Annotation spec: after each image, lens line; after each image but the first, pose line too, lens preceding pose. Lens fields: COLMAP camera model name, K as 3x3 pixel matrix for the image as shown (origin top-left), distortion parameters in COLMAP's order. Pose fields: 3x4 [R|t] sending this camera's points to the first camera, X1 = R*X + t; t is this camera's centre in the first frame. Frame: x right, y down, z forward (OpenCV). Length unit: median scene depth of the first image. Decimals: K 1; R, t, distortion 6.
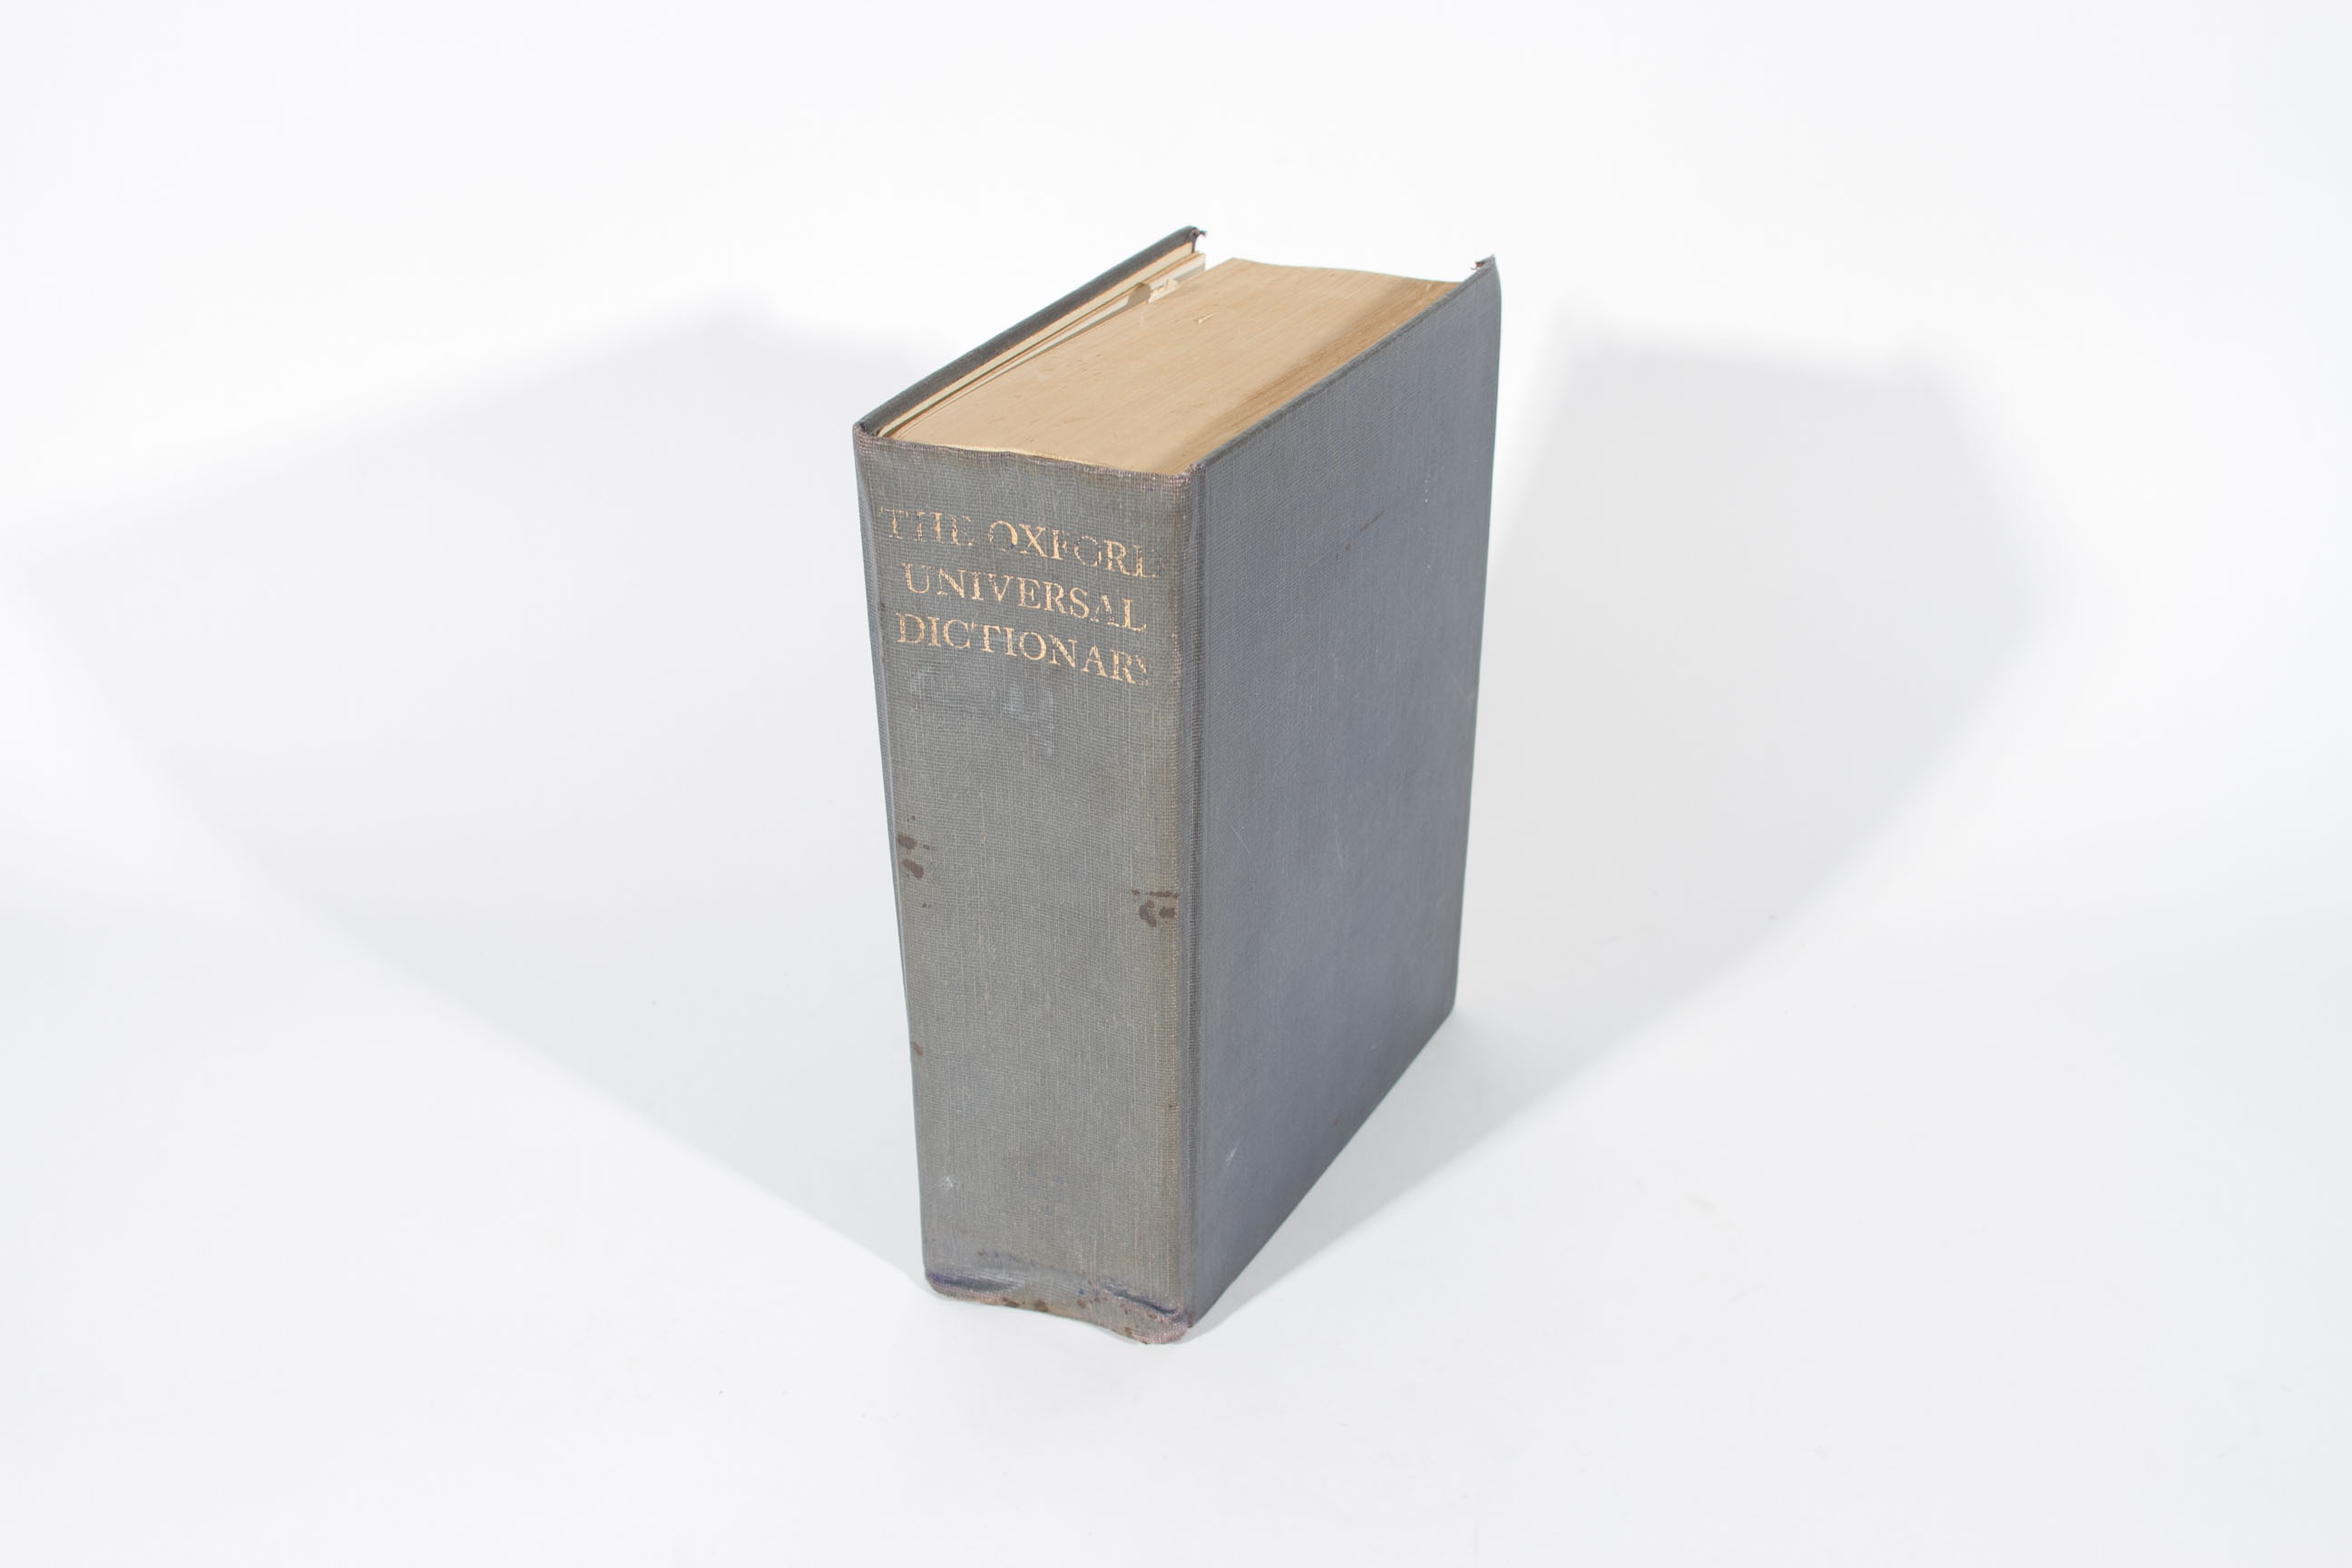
lens RADIAL K [[2230.0, 0, 1176.0], [0, 2230.0, 784.0], [0, 0, 1]] dist [-0.069426, 0.012599]
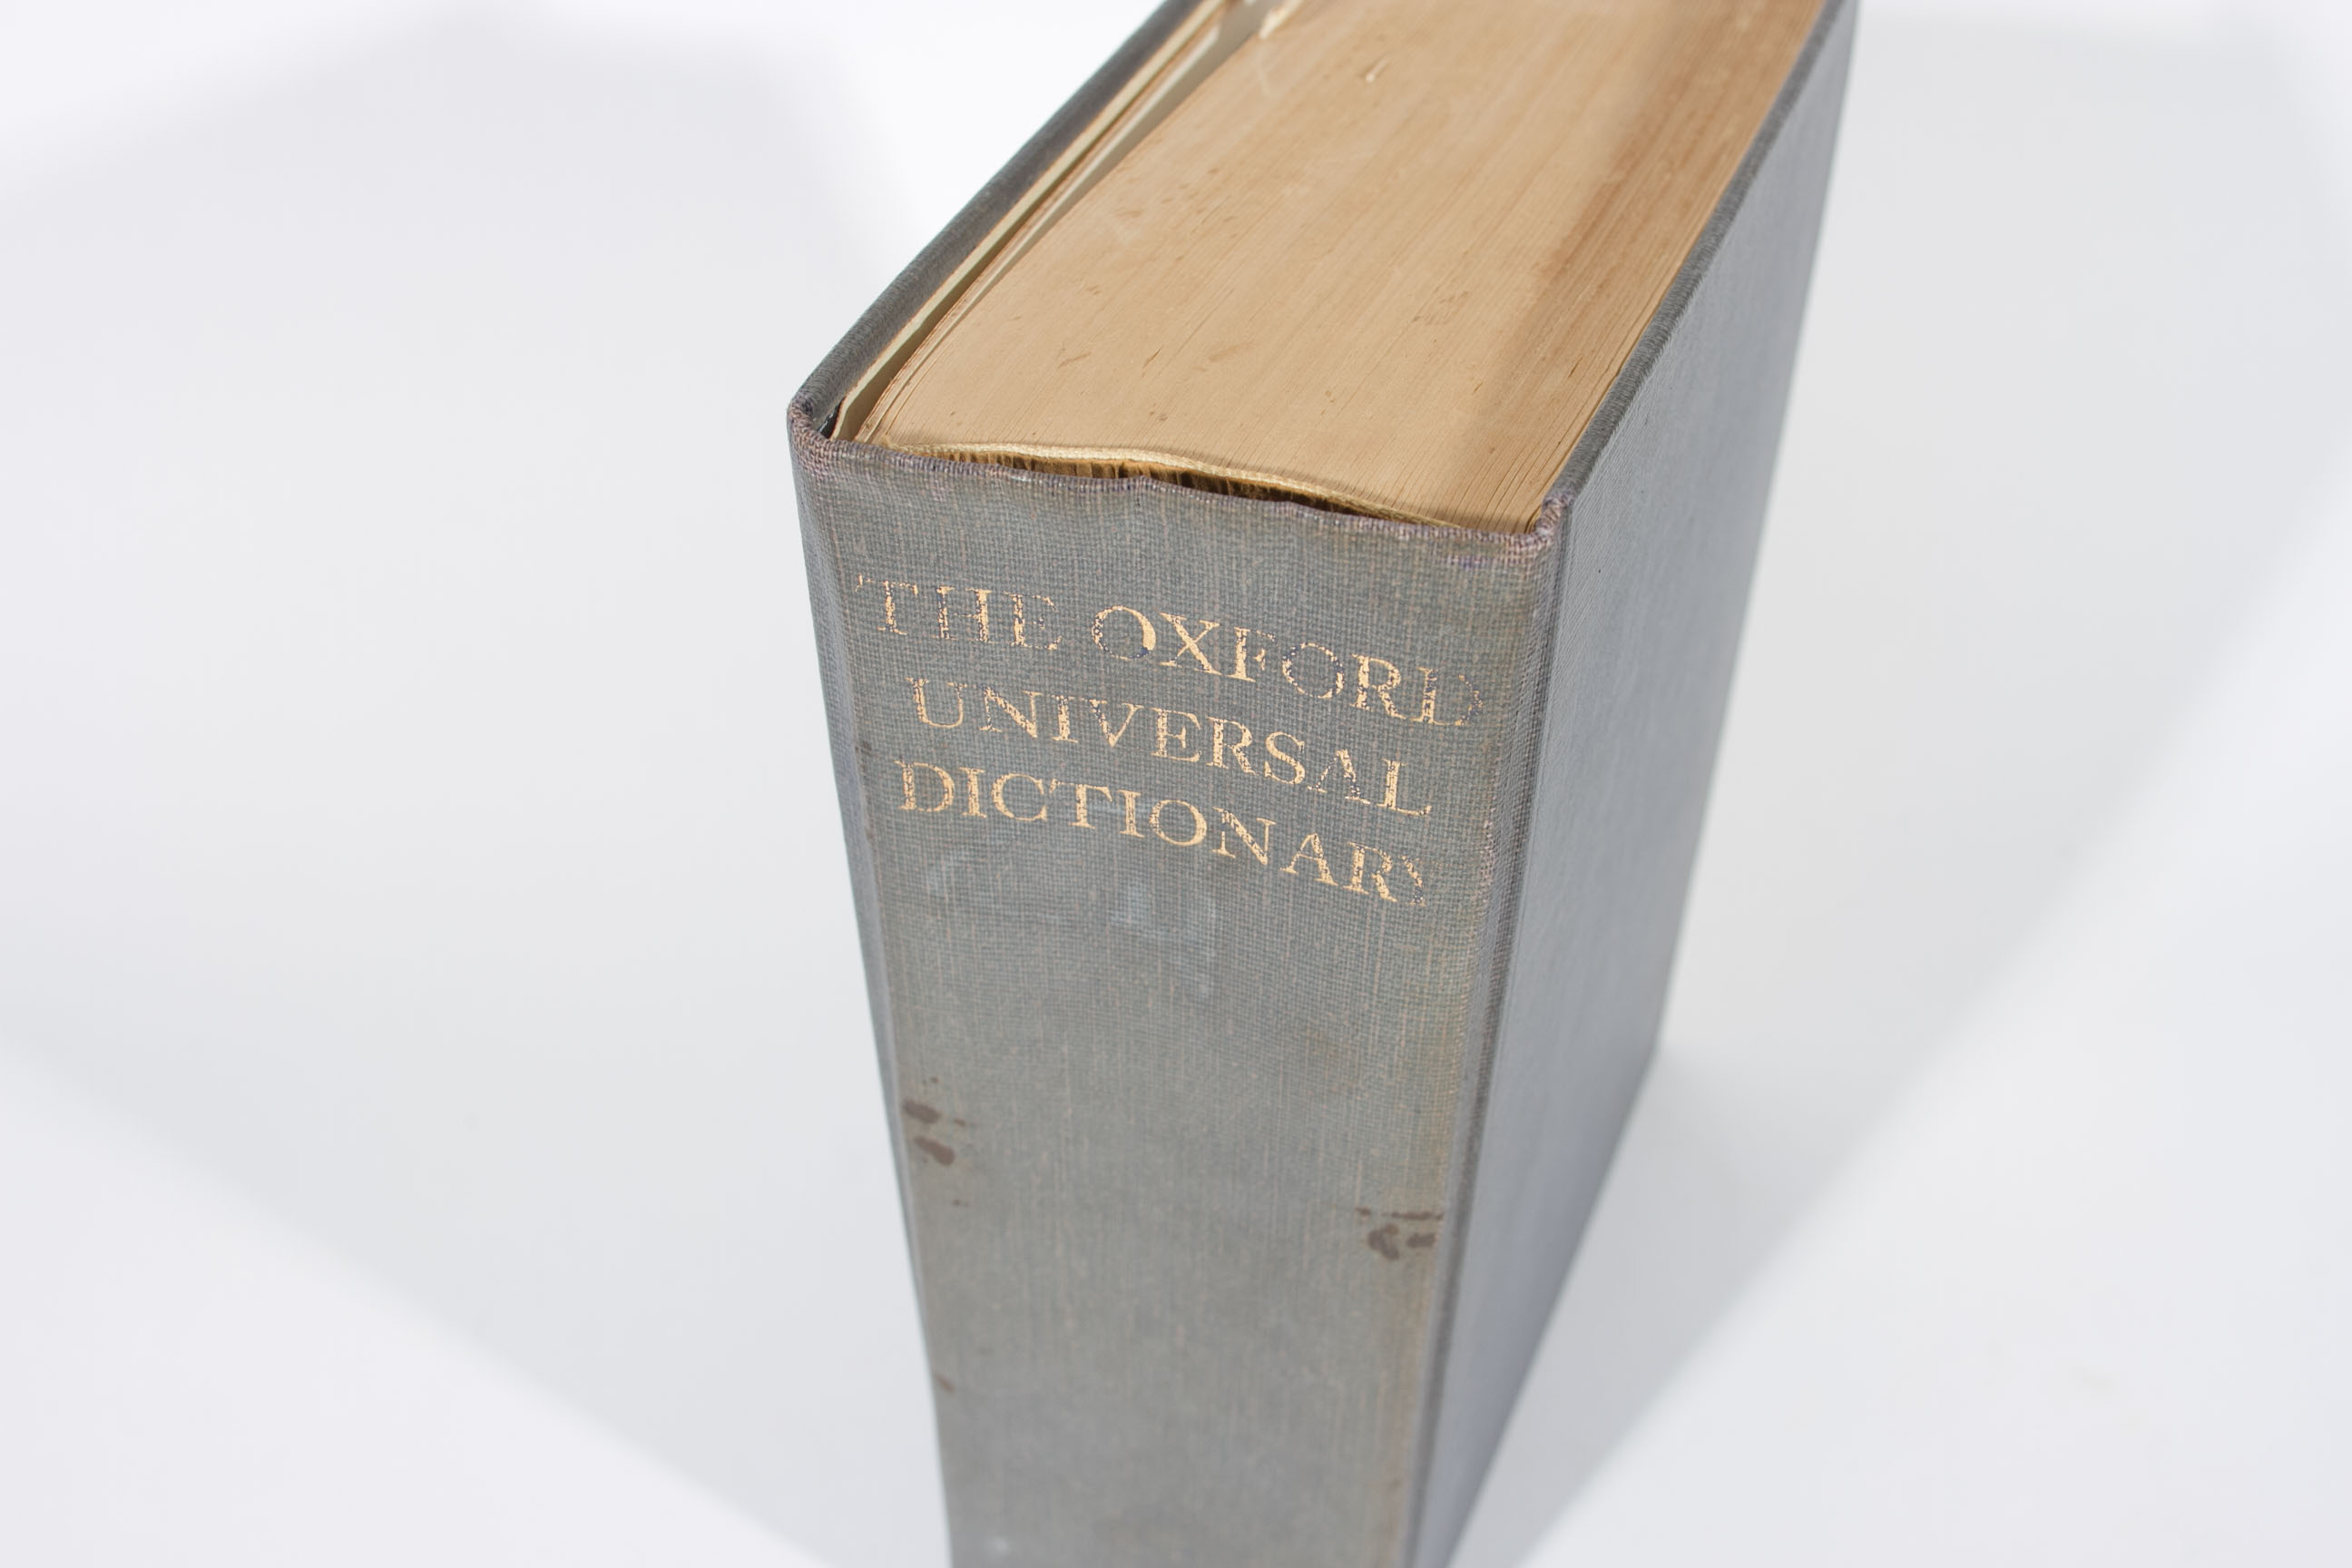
lens RADIAL K [[2230.0, 0, 1176.0], [0, 2230.0, 784.0], [0, 0, 1]] dist [-0.069426, 0.012599]
pose [[0.994217, -0.065970, 0.084733, -0.106988], [0.048172, 0.979193, 0.197130, -0.169932], [-0.095974, -0.191908, 0.976709, 0.508716]]
